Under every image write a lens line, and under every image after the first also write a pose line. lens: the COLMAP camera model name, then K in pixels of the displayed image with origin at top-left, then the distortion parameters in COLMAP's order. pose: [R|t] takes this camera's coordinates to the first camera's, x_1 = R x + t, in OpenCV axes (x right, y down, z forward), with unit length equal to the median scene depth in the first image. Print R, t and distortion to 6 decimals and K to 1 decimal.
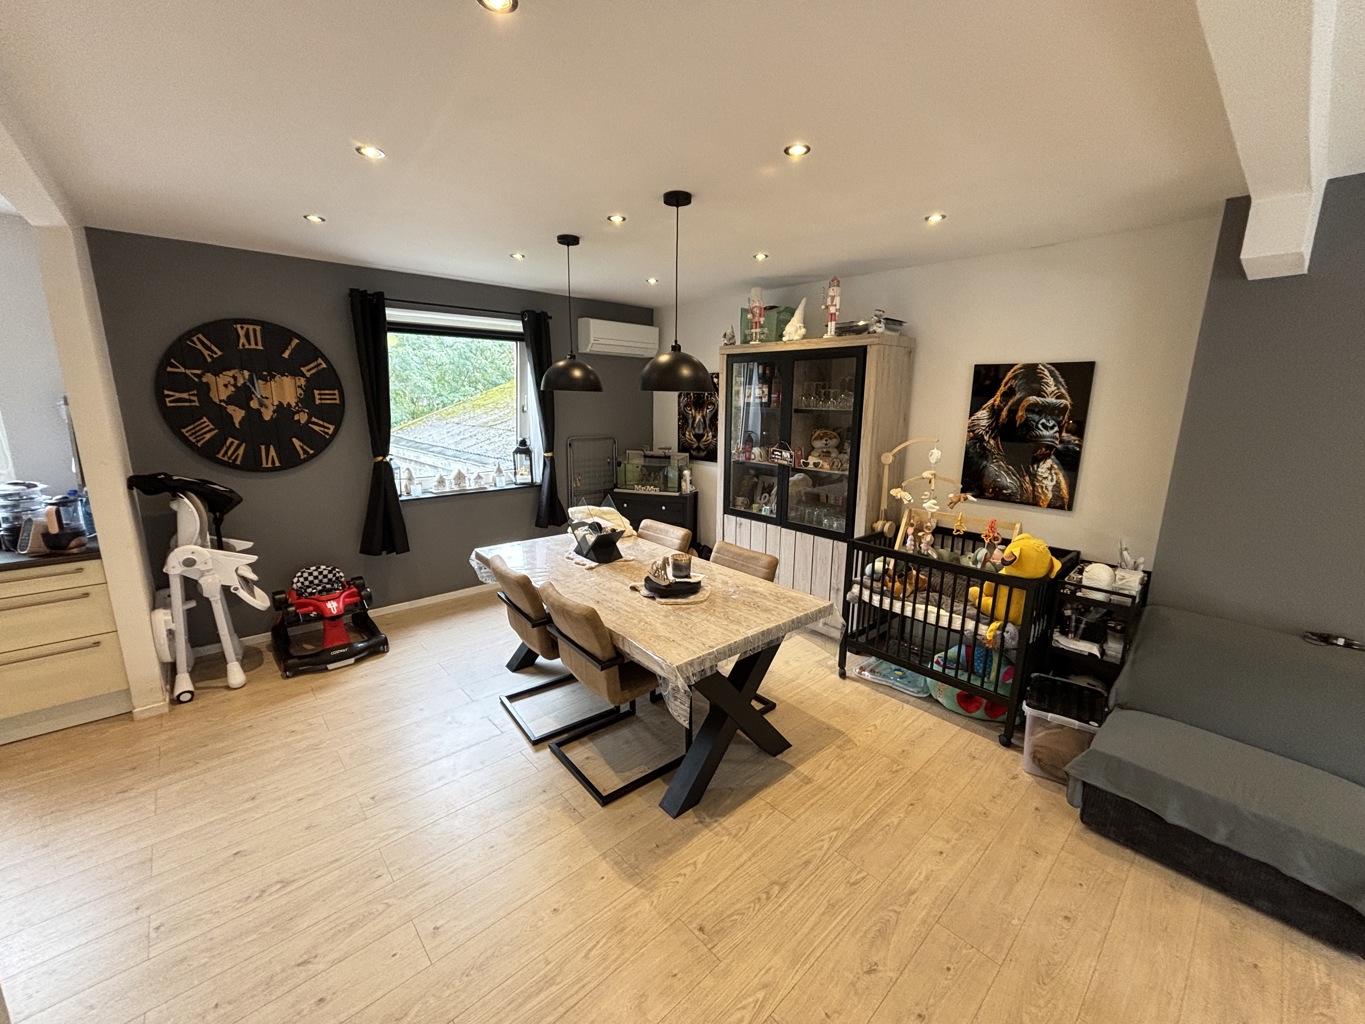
lens RADIAL K [[547.7, 0, 678.9], [0, 547.7, 506.7], [0, 0, 1]] dist [0.017926, -0.000054]
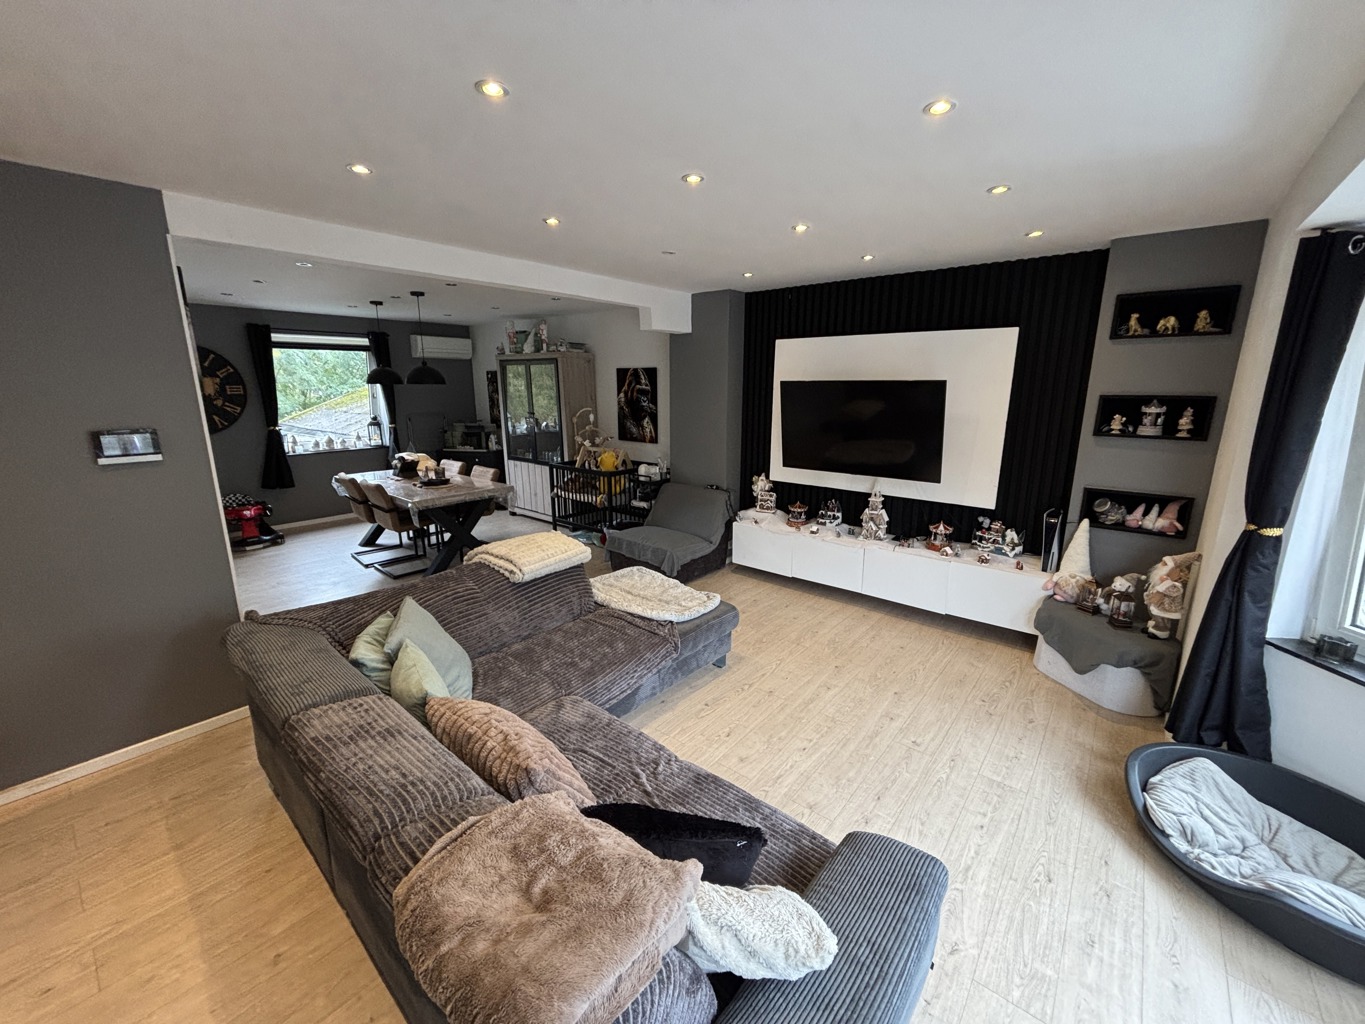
lens RADIAL K [[546.1, 0, 682.5], [0, 546.1, 508.2], [0, 0, 1]] dist [-0.003994, -0.000123]
pose [[0.989003, -0.041380, 0.141988, 0.422209], [0.037912, 0.998915, 0.027047, 0.155588], [-0.142953, -0.021366, 0.989499, -0.778395]]
